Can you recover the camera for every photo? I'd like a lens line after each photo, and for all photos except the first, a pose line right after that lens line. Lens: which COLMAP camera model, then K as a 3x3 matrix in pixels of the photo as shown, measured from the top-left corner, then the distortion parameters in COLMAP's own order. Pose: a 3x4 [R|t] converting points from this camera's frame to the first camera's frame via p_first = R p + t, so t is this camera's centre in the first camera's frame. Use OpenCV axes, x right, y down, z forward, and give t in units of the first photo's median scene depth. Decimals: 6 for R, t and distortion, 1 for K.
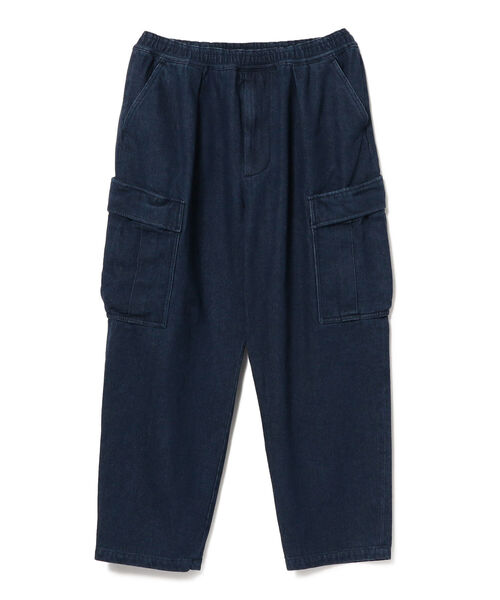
lens RADIAL K [[638.8, 0, 250.0], [0, 638.8, 300.0], [0, 0, 1]] dist [-0.011468, -0.015258]
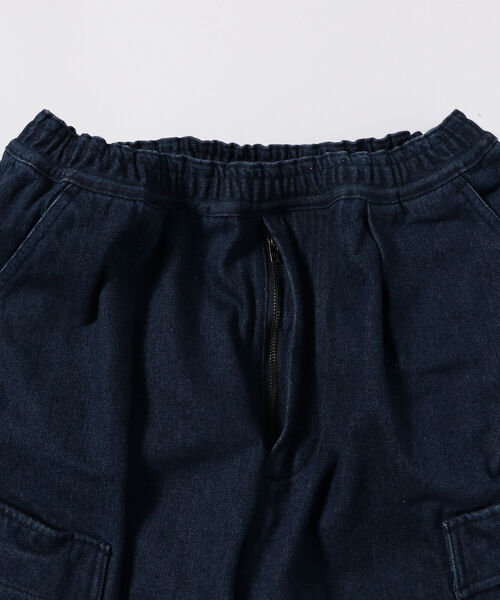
lens RADIAL K [[617.9, 0, 250.6], [0, 617.9, 284.1], [0, 0, 1]] dist [-0.021159, -0.030767]
pose [[0.999796, 0.007807, 0.018645, -0.020922], [0.003940, 0.829449, -0.558569, -0.084581], [-0.019826, 0.558528, 0.829248, 0.691331]]
